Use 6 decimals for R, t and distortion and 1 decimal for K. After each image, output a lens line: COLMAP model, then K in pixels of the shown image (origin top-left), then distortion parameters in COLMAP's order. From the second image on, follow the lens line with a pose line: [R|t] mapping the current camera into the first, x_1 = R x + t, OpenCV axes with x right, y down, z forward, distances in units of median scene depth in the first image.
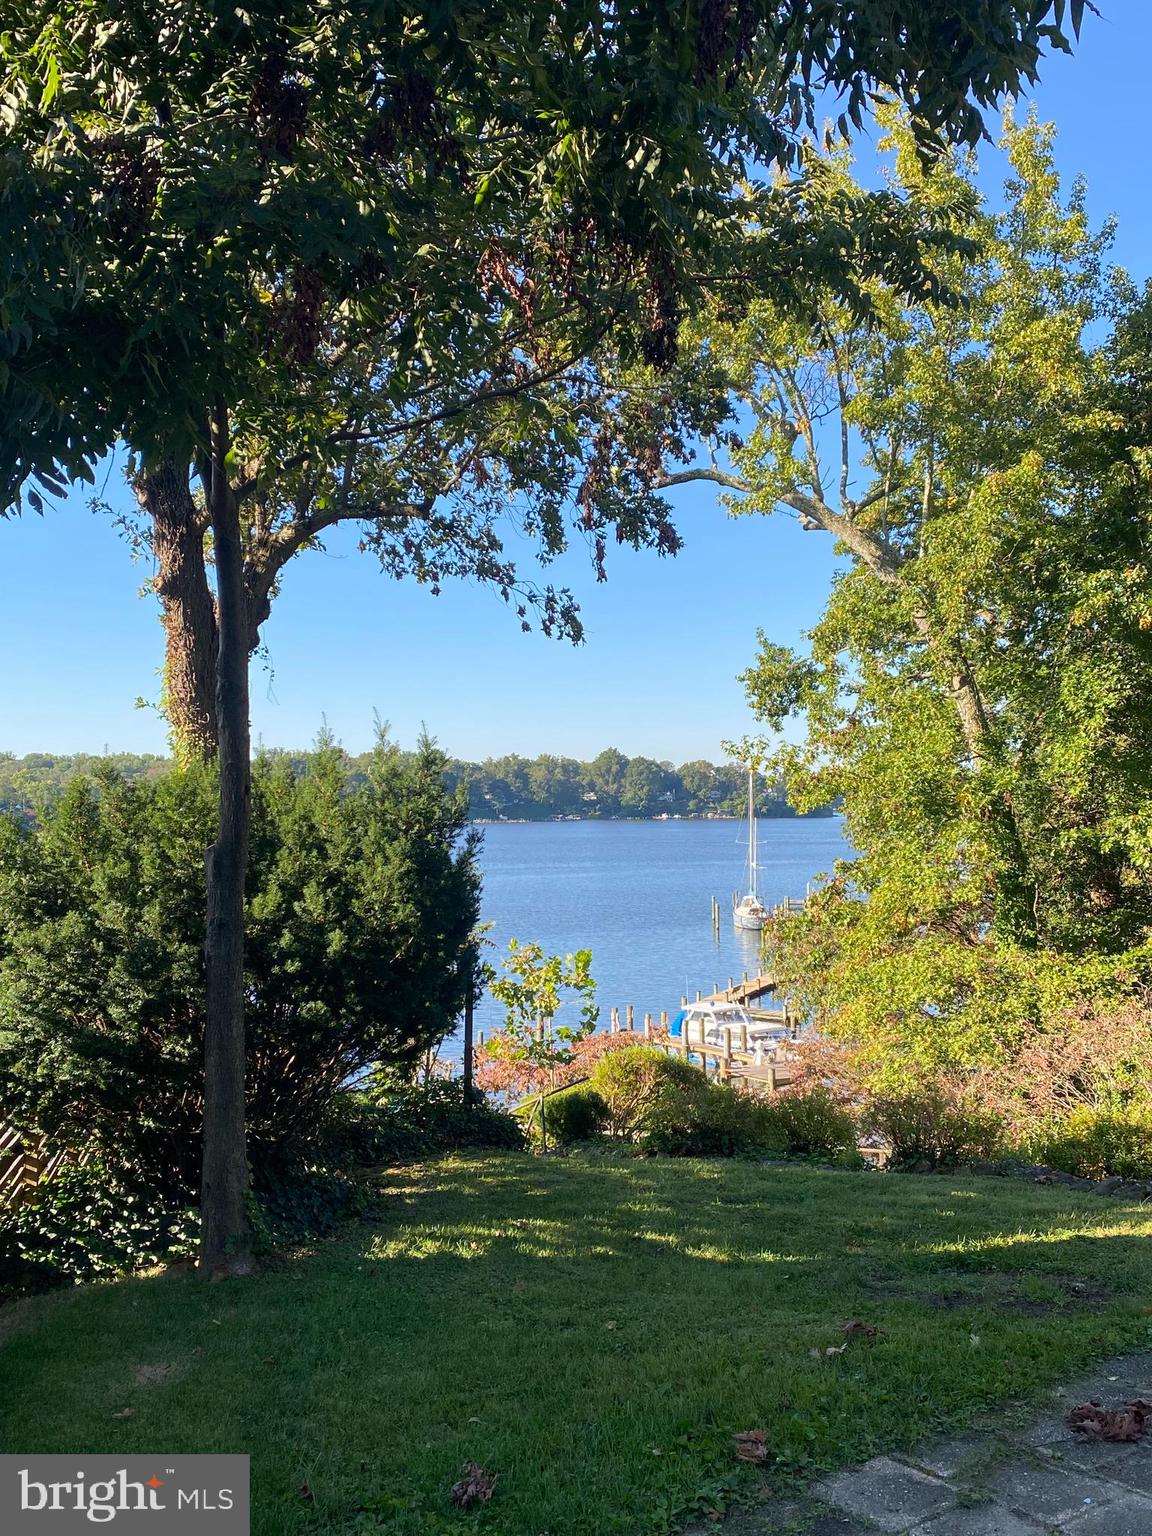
lens RADIAL K [[1510.1, 0, 576.0], [0, 1510.1, 768.0], [0, 0, 1]] dist [-0.000661, -0.002030]
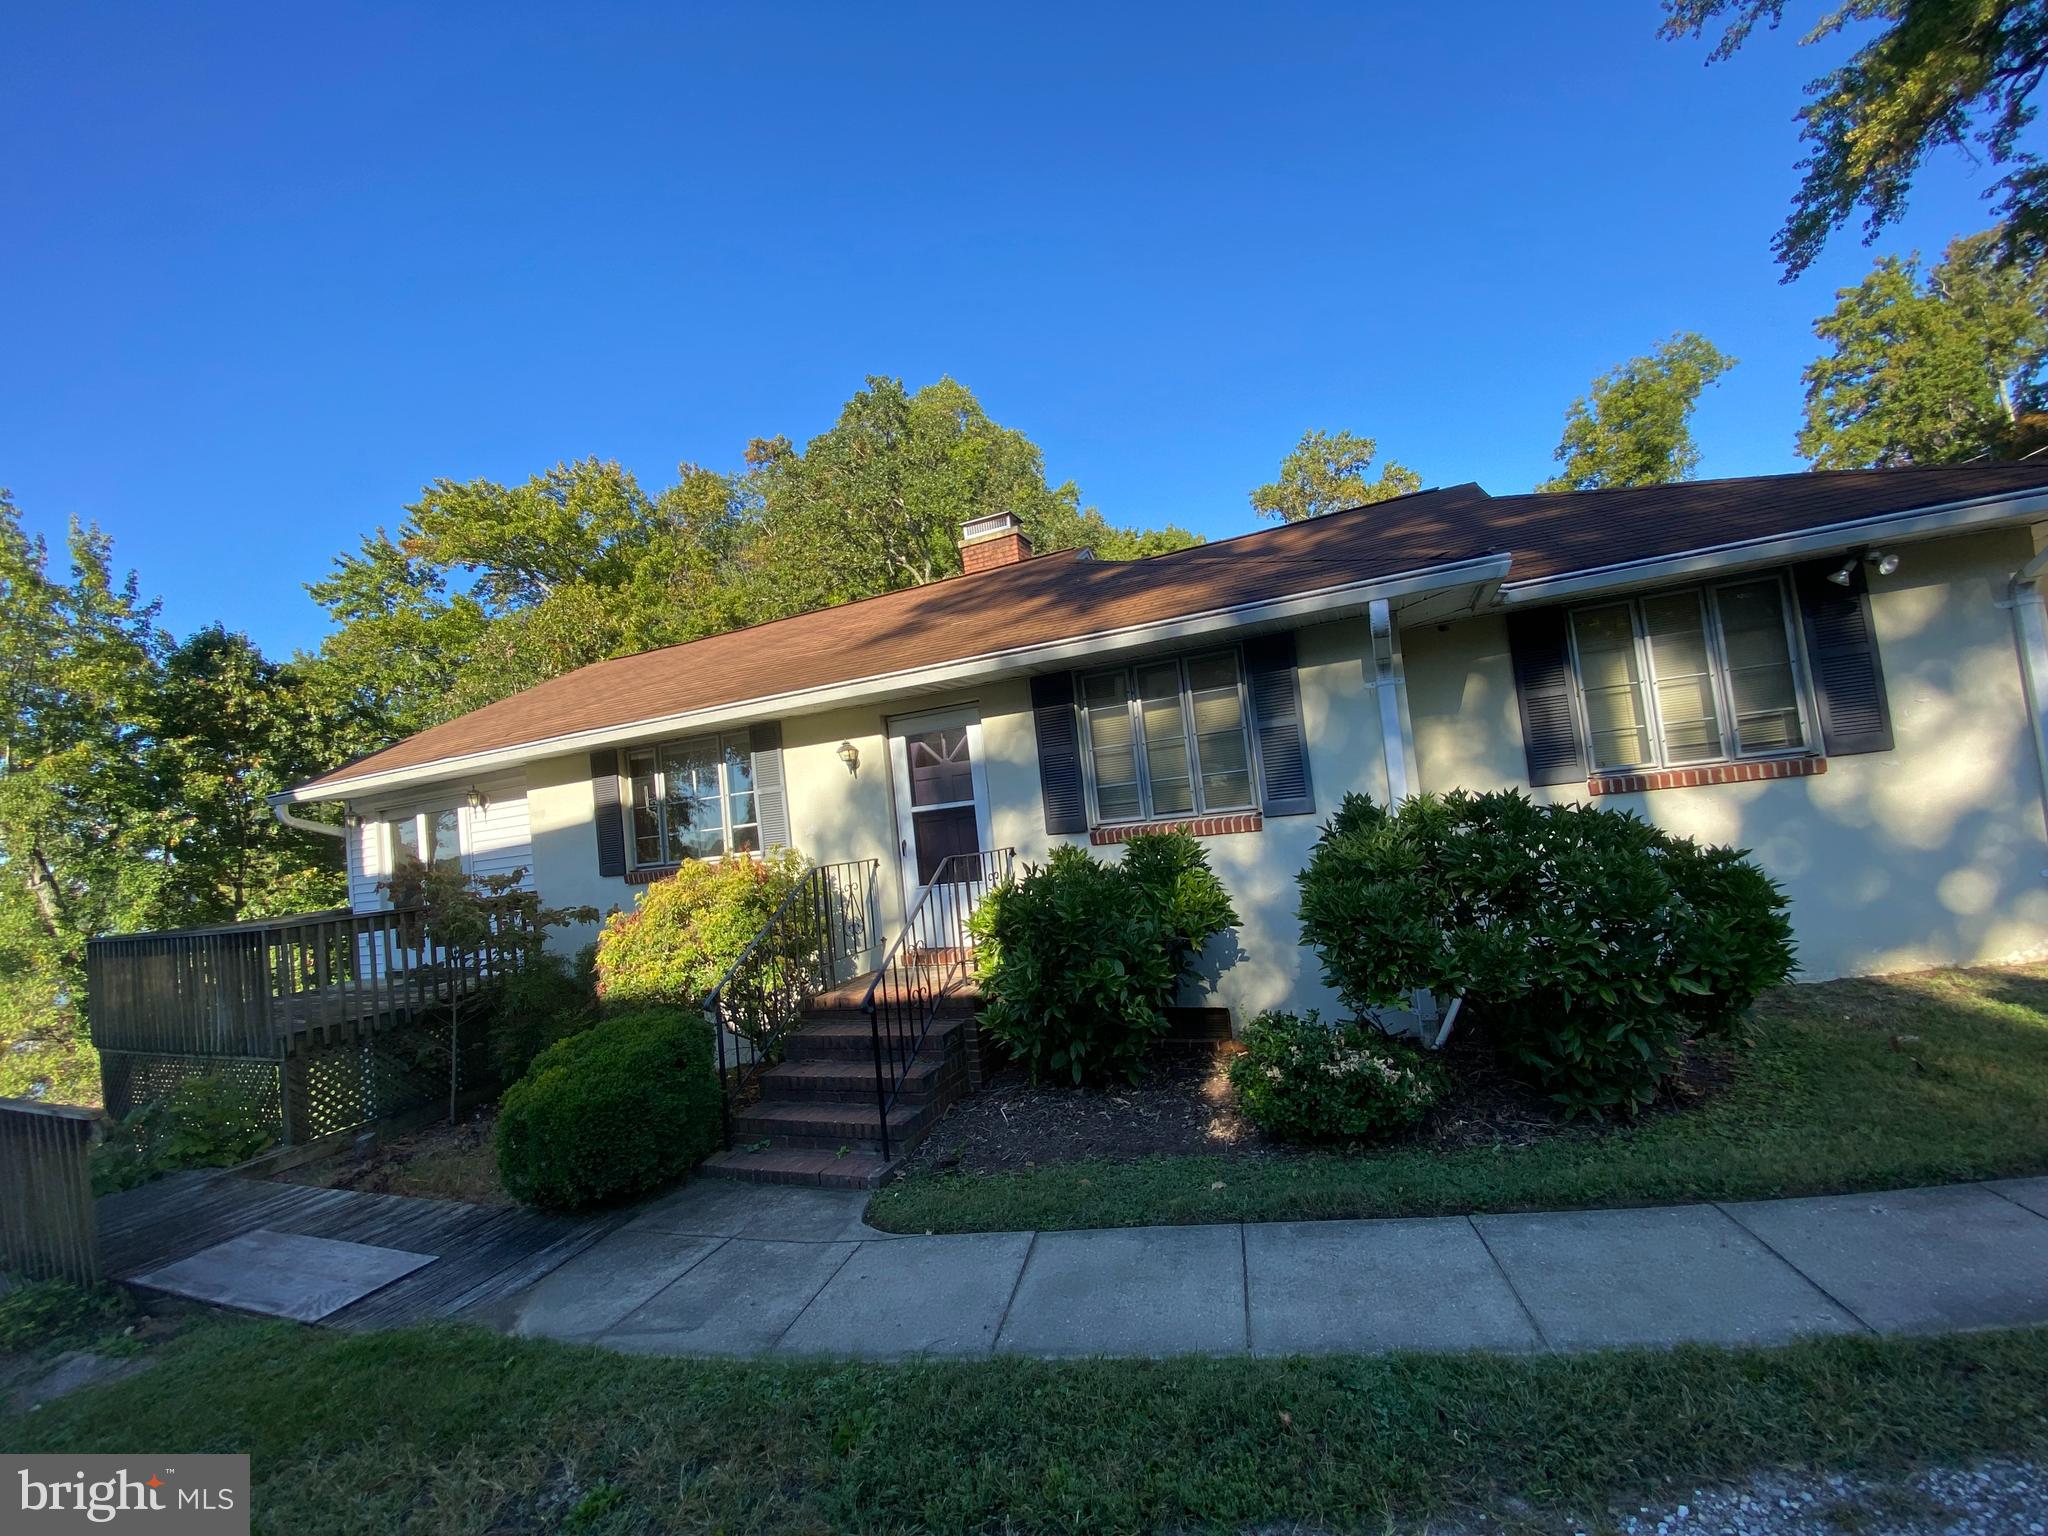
lens RADIAL K [[833.6, 0, 1023.5], [0, 833.6, 801.8], [0, 0, 1]] dist [-0.000128, -0.013584]
pose [[0.480277, -0.005531, 0.877100, 0.002167], [0.077411, 0.996345, -0.036105, -0.004486], [-0.873694, 0.085238, 0.478950, -0.044070]]
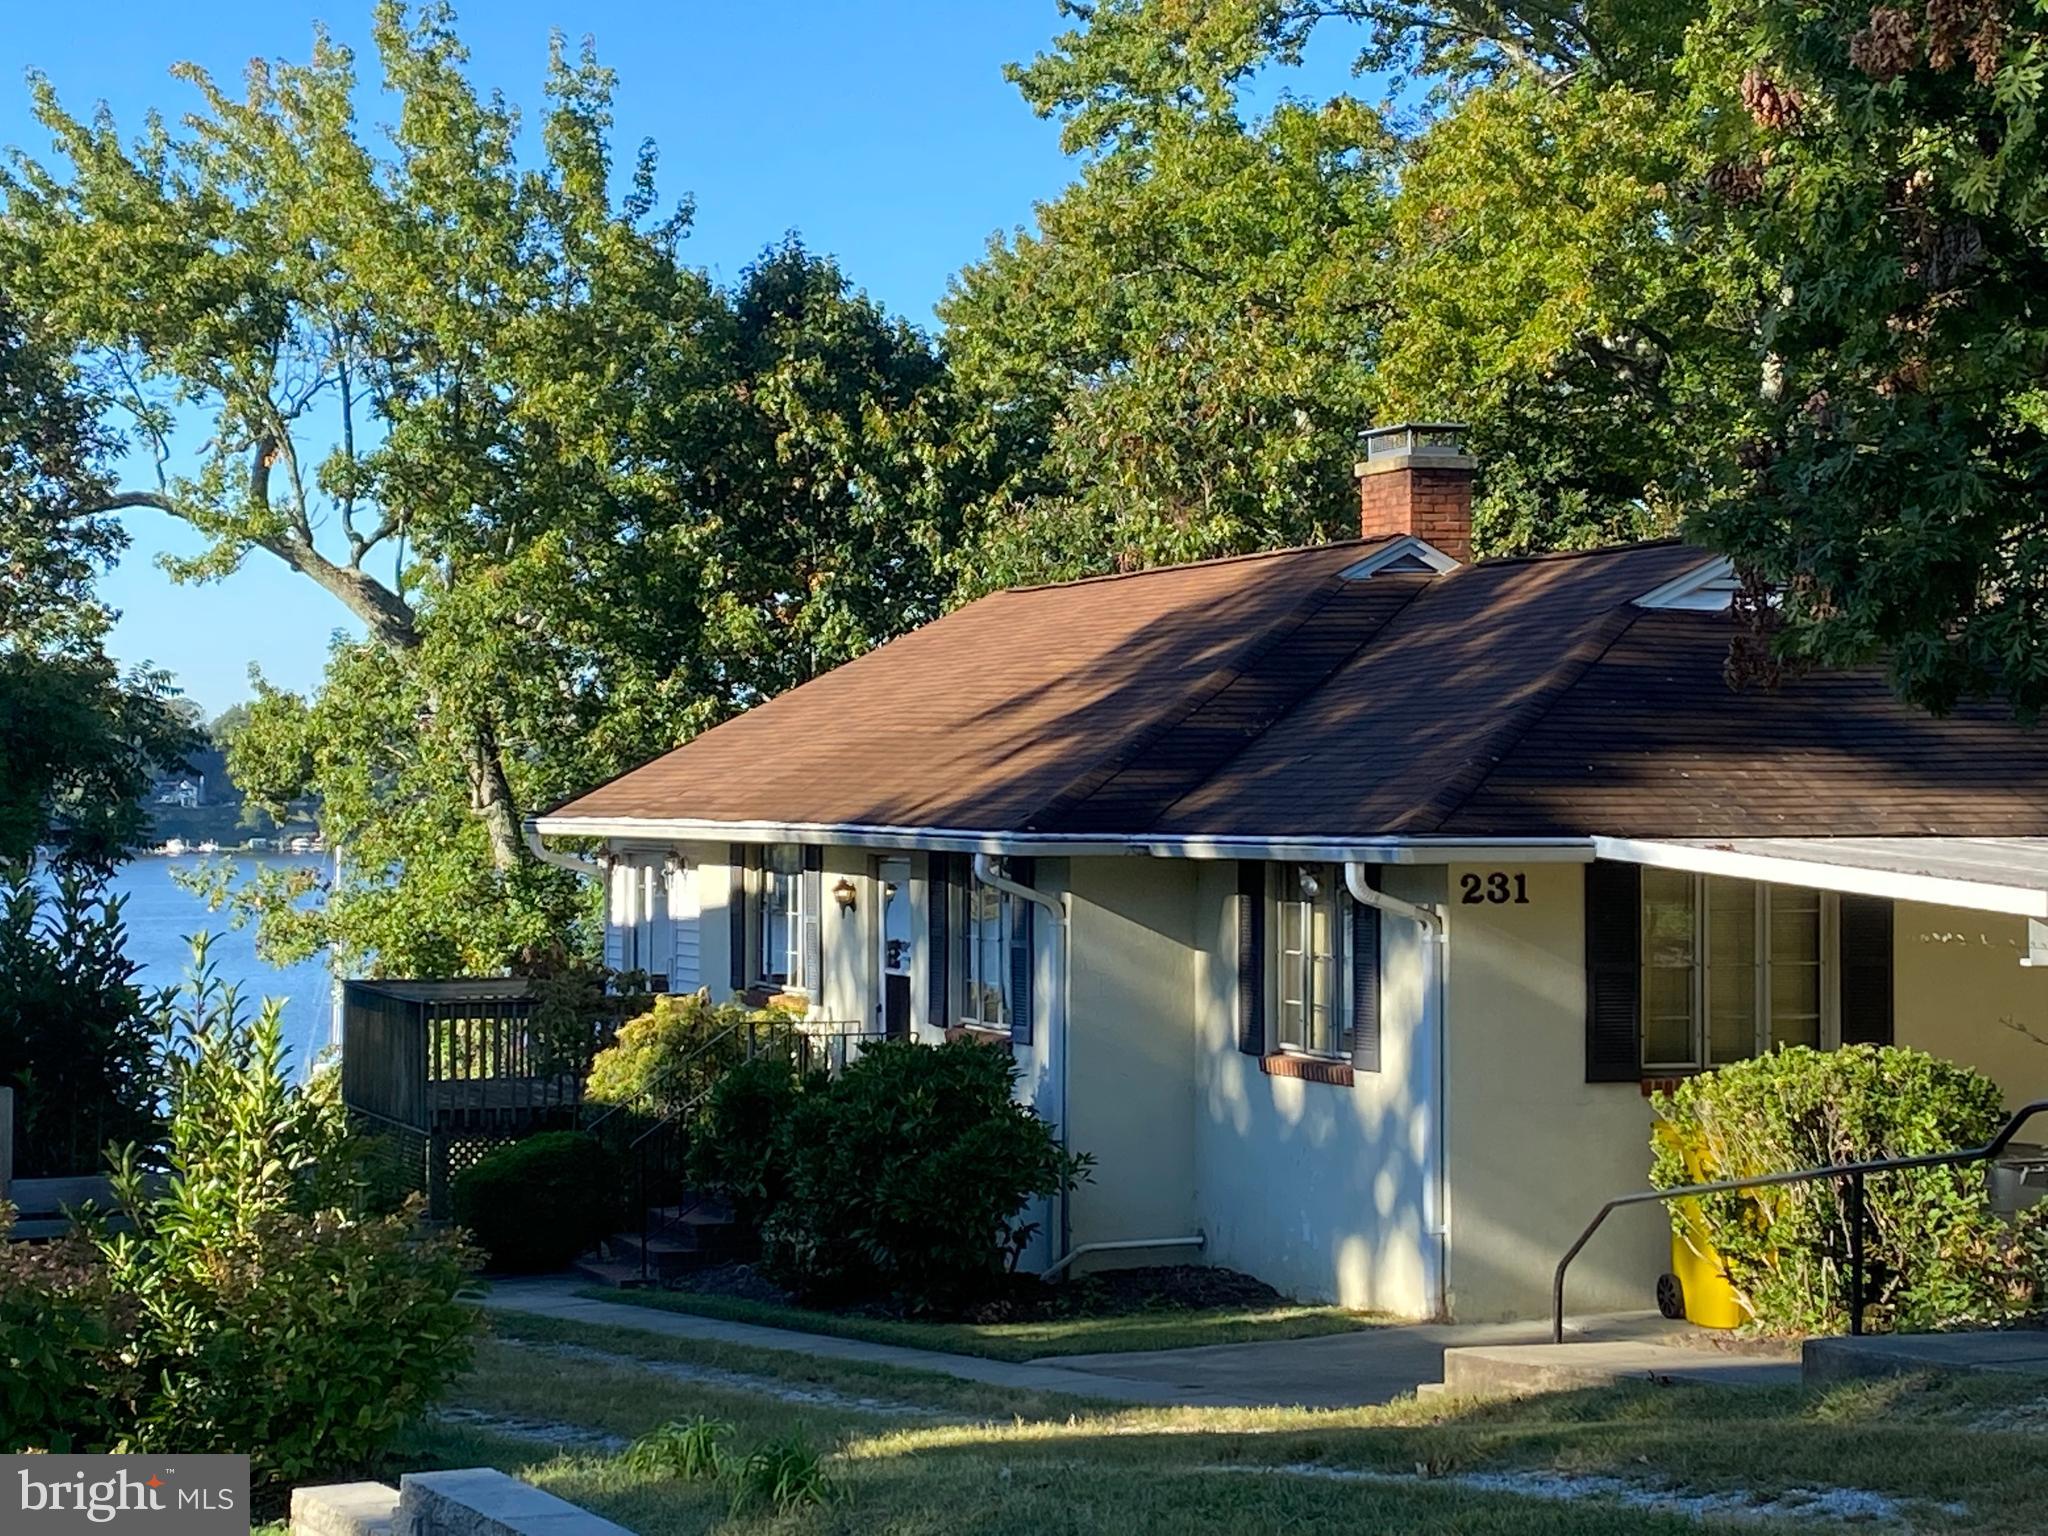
lens RADIAL K [[3992.4, 0, 1024.0], [0, 3992.4, 768.0], [0, 0, 1]] dist [0.034358, 0.131101]
pose [[0.963342, 0.010278, 0.268081, -0.003806], [-0.011326, 0.999933, 0.002365, -0.012767], [-0.268039, -0.005315, 0.963394, -0.161111]]
